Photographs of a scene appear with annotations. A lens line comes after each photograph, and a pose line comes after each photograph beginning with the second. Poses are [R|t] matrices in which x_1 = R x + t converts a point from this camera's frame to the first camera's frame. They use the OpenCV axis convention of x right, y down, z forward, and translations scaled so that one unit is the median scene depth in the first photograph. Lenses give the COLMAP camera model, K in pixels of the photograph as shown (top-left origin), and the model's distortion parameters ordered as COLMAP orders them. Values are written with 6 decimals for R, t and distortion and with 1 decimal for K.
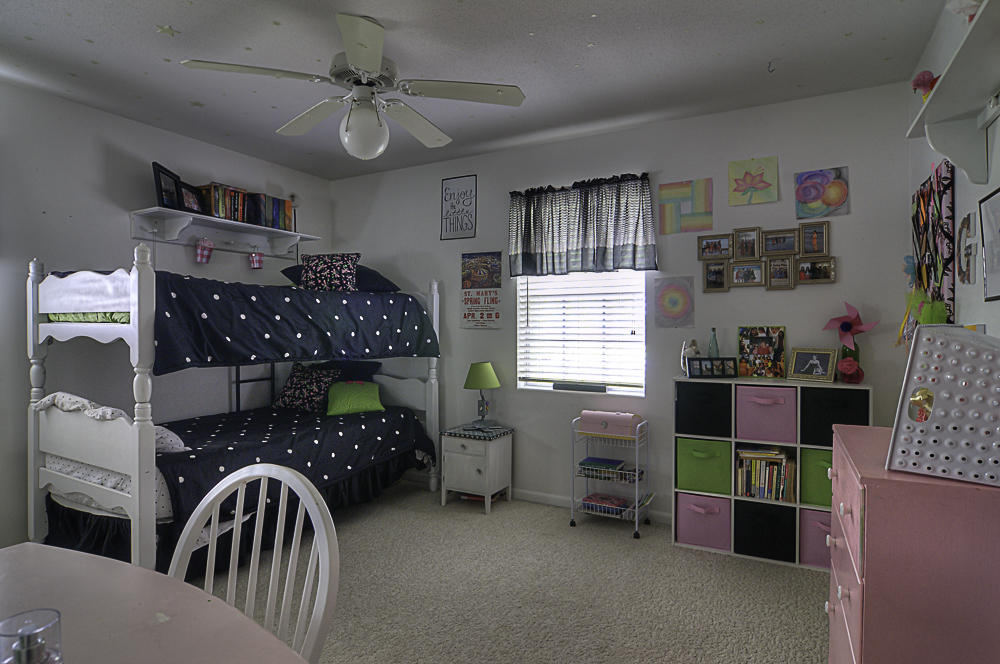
lens RADIAL K [[530.6, 0, 497.0], [0, 530.6, 336.7], [0, 0, 1]] dist [-0.015701, -0.002905]
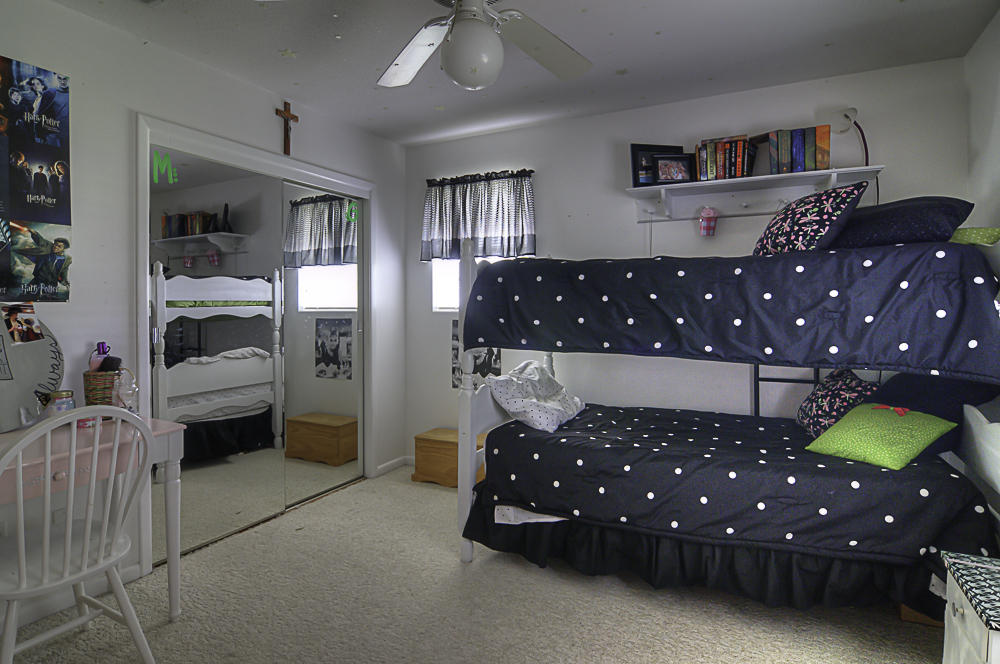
lens RADIAL K [[551.2, 0, 501.2], [0, 551.2, 315.0], [0, 0, 1]] dist [-0.016138, -0.000217]
pose [[0.013676, 0.015430, -0.999787, 0.526392], [-0.021549, 0.999653, 0.015133, -0.023708], [0.999674, 0.021338, 0.014003, 0.987543]]
